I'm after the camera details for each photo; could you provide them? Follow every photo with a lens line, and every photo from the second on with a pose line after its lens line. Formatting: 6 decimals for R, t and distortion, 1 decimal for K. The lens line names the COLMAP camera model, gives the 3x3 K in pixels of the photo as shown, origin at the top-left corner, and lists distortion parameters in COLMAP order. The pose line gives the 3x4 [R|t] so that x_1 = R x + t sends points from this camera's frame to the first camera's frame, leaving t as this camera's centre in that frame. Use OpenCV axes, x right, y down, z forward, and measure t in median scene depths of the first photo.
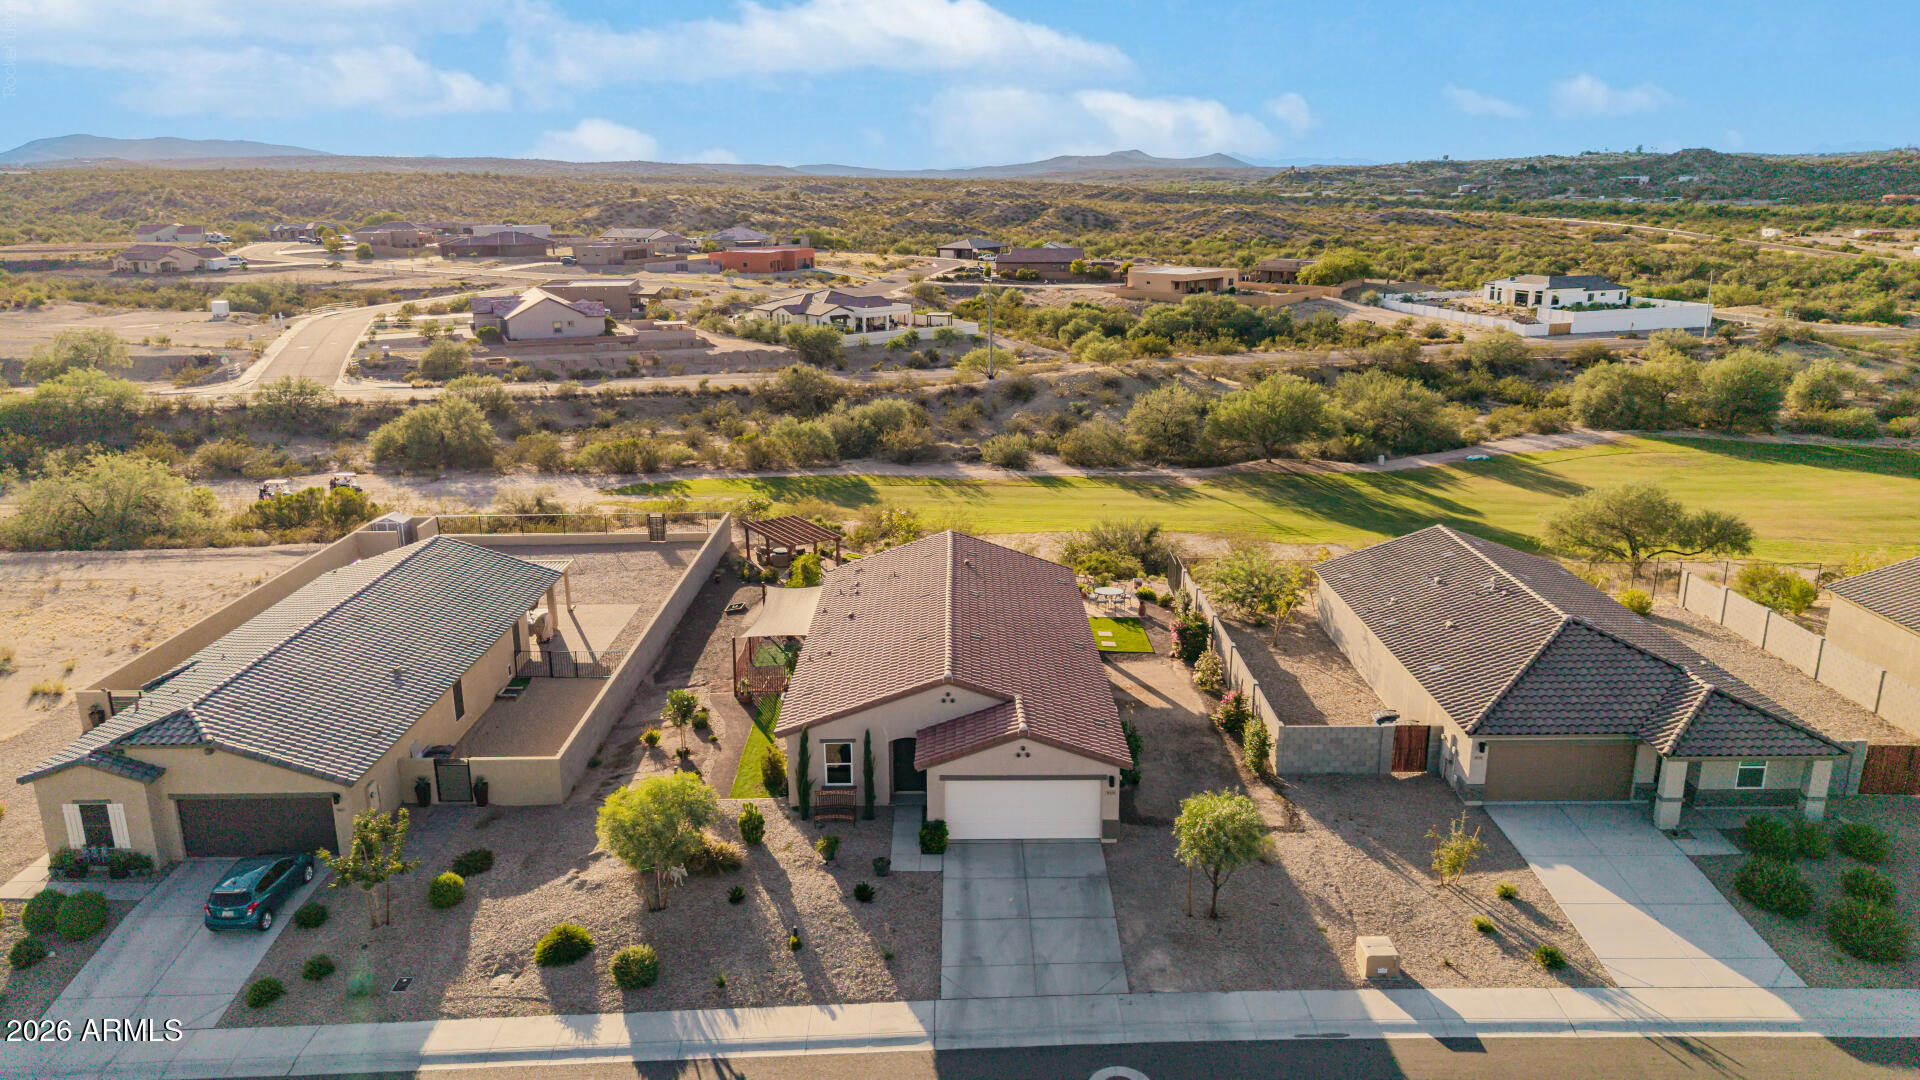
lens RADIAL K [[1283.6, 0, 954.4], [0, 1283.6, 535.1], [0, 0, 1]] dist [0.034584, -0.044154]
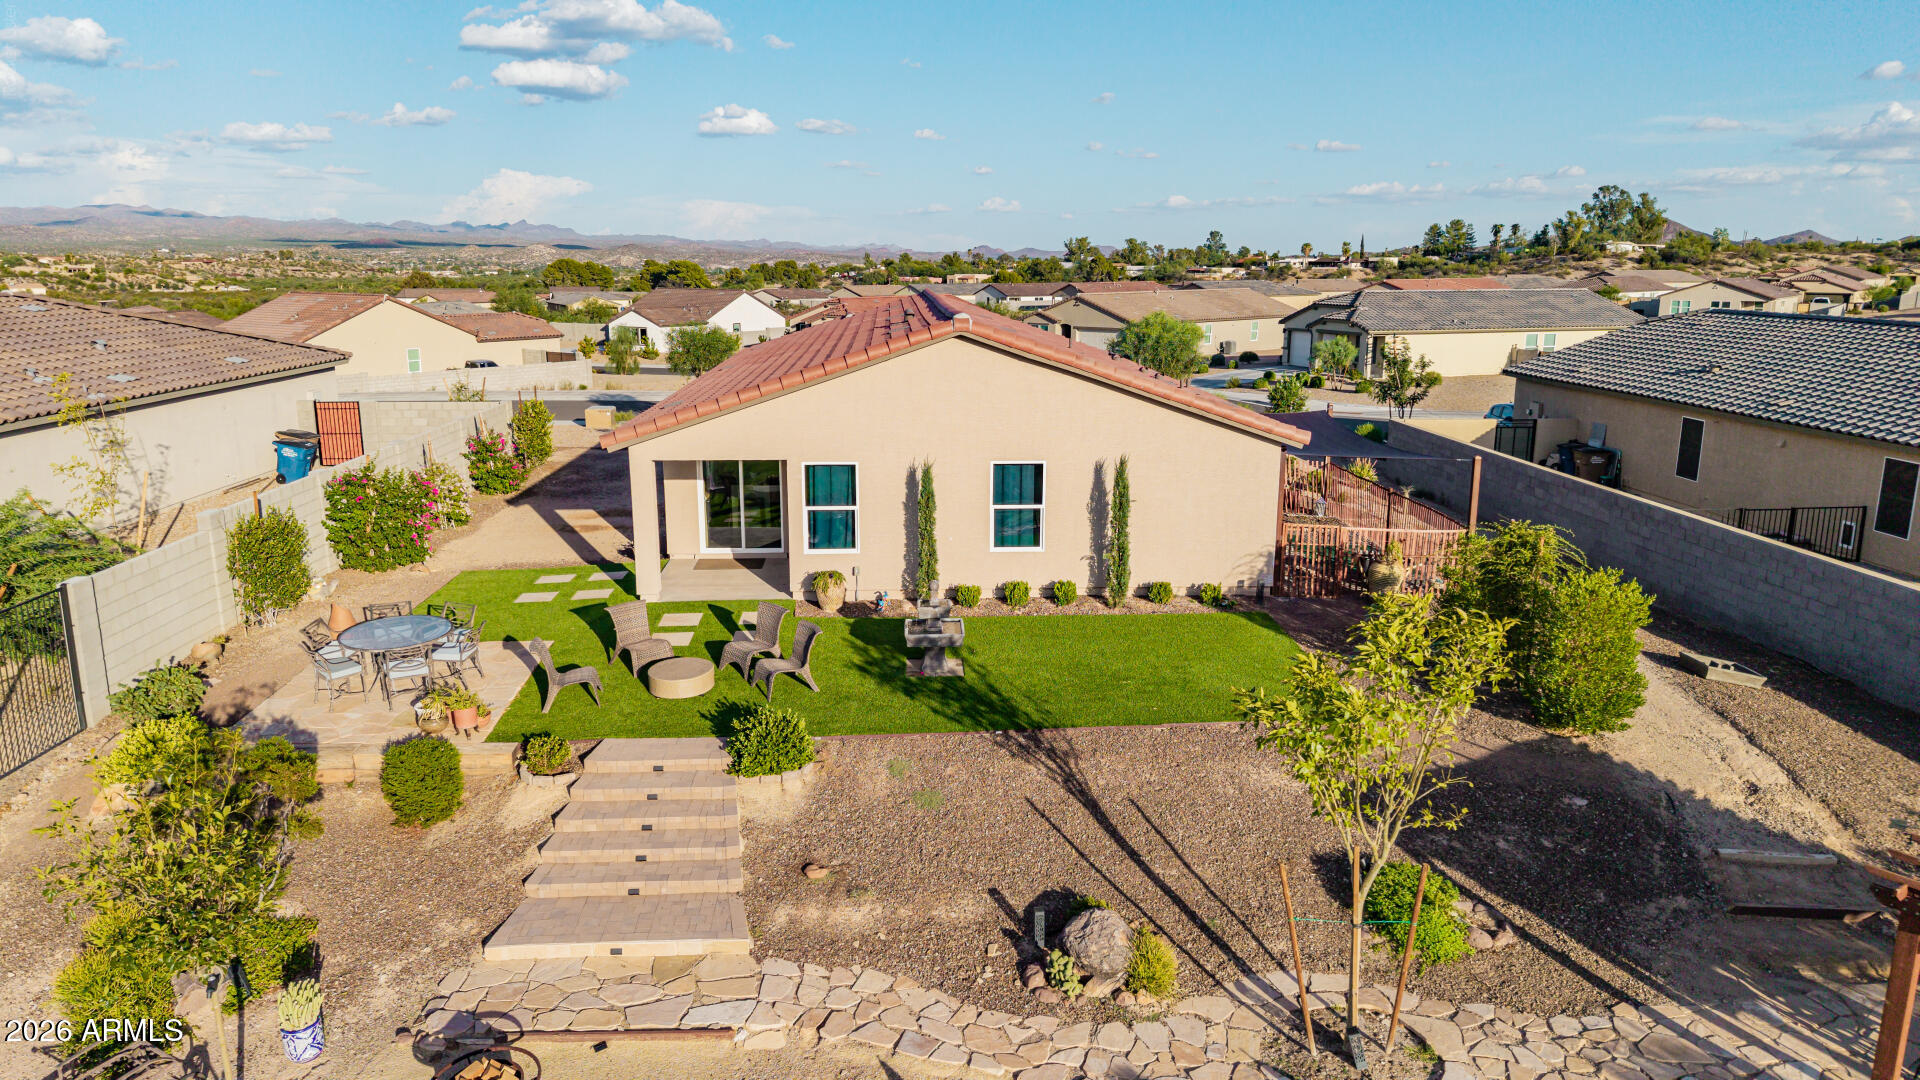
lens RADIAL K [[1283.6, 0, 962.9], [0, 1283.6, 534.1], [0, 0, 1]] dist [0.034584, -0.044154]
pose [[-0.998378, 0.017881, -0.054050, 0.018994], [-0.009352, 0.884991, 0.465515, -0.142548], [0.056158, 0.465265, -0.883388, 1.674972]]
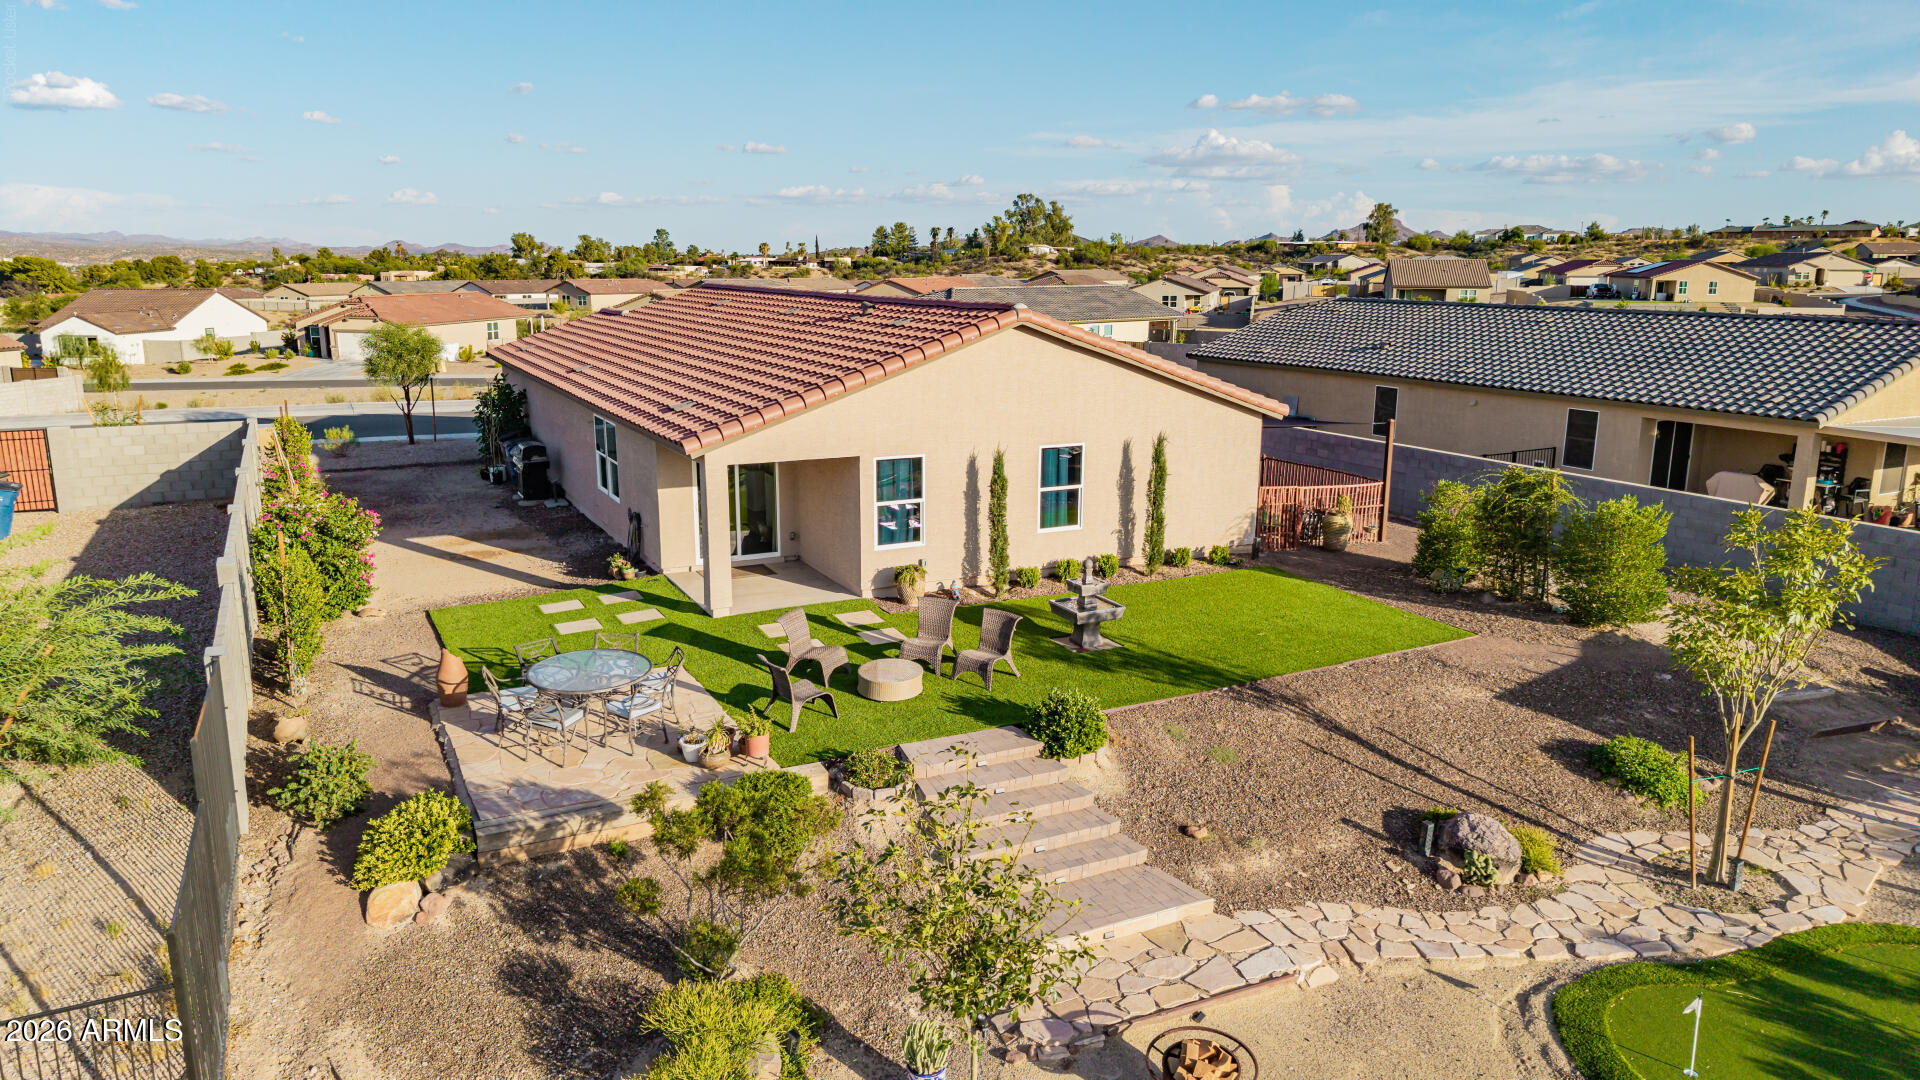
lens RADIAL K [[1283.6, 0, 963.5], [0, 1283.6, 529.9], [0, 0, 1]] dist [0.034584, -0.044154]
pose [[-0.888623, 0.098204, -0.448001, 0.221903], [-0.121482, 0.891519, 0.436389, -0.129548], [0.442256, 0.442210, -0.780295, 1.632931]]
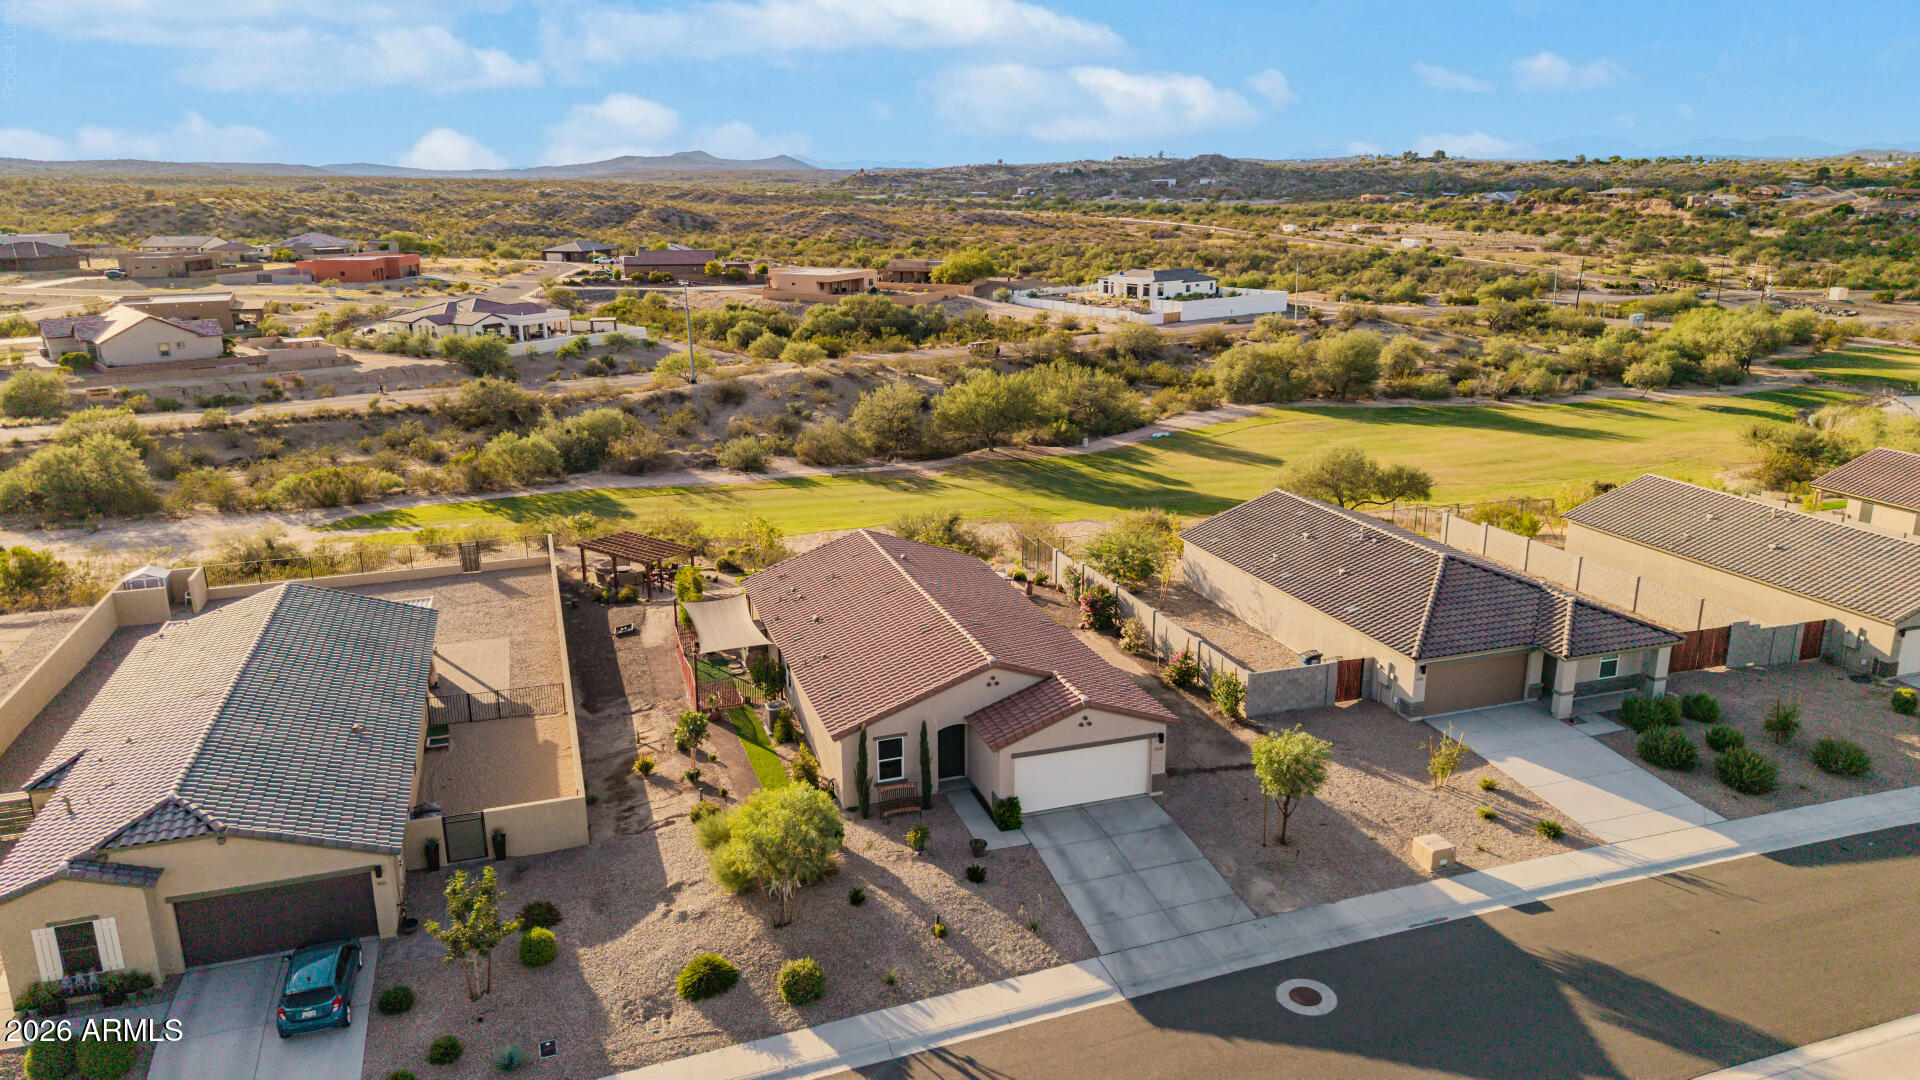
lens RADIAL K [[1283.6, 0, 953.7], [0, 1283.6, 543.3], [0, 0, 1]] dist [0.034584, -0.044154]
pose [[0.948454, -0.085210, 0.305245, -0.305650], [0.083751, 0.996326, 0.017896, -0.005280], [-0.305648, 0.008592, 0.952106, 0.016735]]
